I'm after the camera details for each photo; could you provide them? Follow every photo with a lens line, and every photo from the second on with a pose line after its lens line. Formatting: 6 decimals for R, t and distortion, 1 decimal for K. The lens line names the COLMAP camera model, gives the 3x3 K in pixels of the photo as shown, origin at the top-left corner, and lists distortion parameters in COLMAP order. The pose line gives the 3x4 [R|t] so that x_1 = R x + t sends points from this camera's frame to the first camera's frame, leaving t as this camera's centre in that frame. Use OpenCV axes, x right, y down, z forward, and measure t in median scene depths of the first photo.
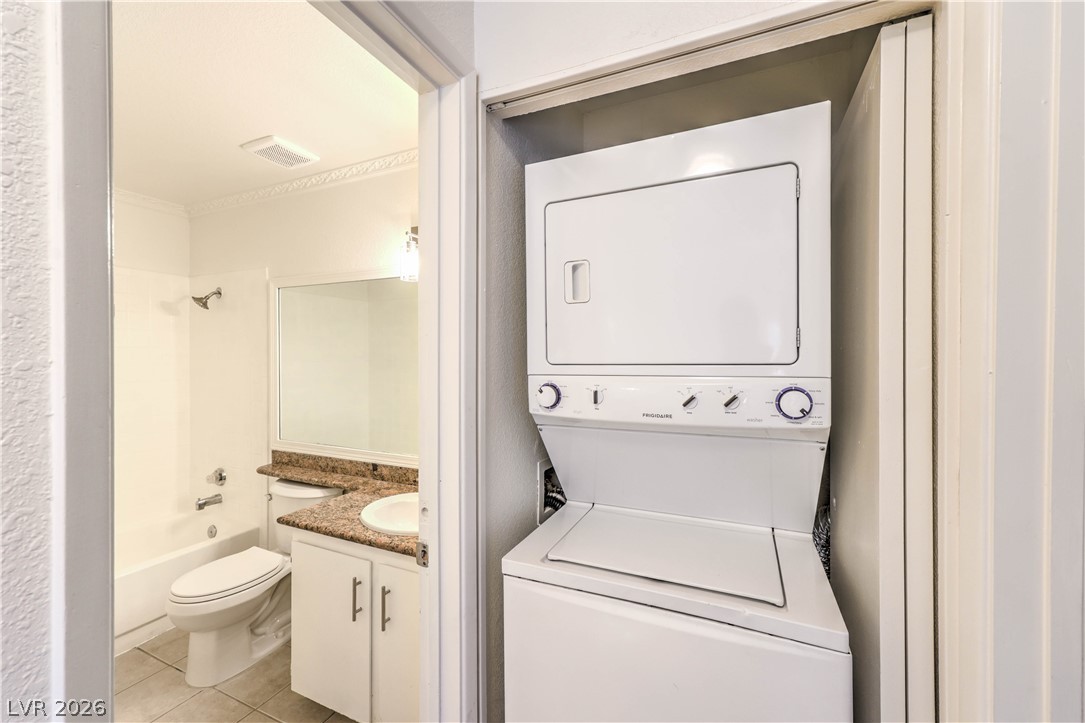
lens RADIAL K [[438.0, 0, 547.5], [0, 438.0, 367.9], [0, 0, 1]] dist [0.002157, -0.000401]
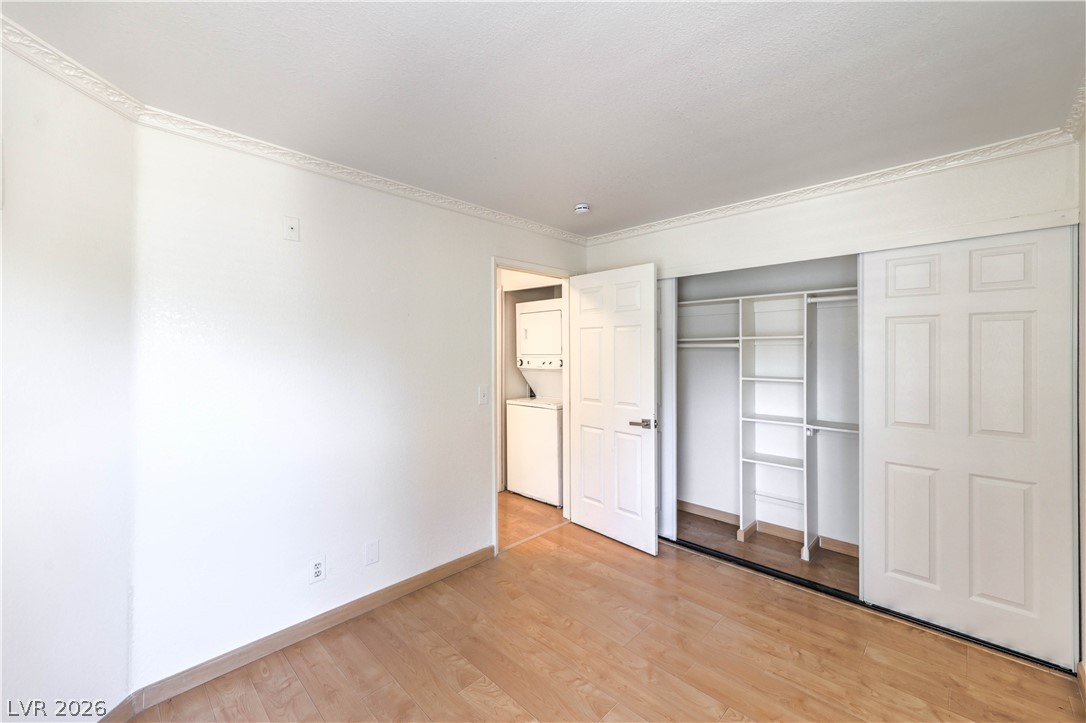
lens RADIAL K [[438.4, 0, 539.8], [0, 438.4, 359.1], [0, 0, 1]] dist [0.002157, -0.000401]
pose [[0.942949, 0.000558, -0.332937, 0.849913], [-0.000418, 1.000000, 0.000492, 0.016280], [0.332938, -0.000325, 0.942949, -1.531176]]
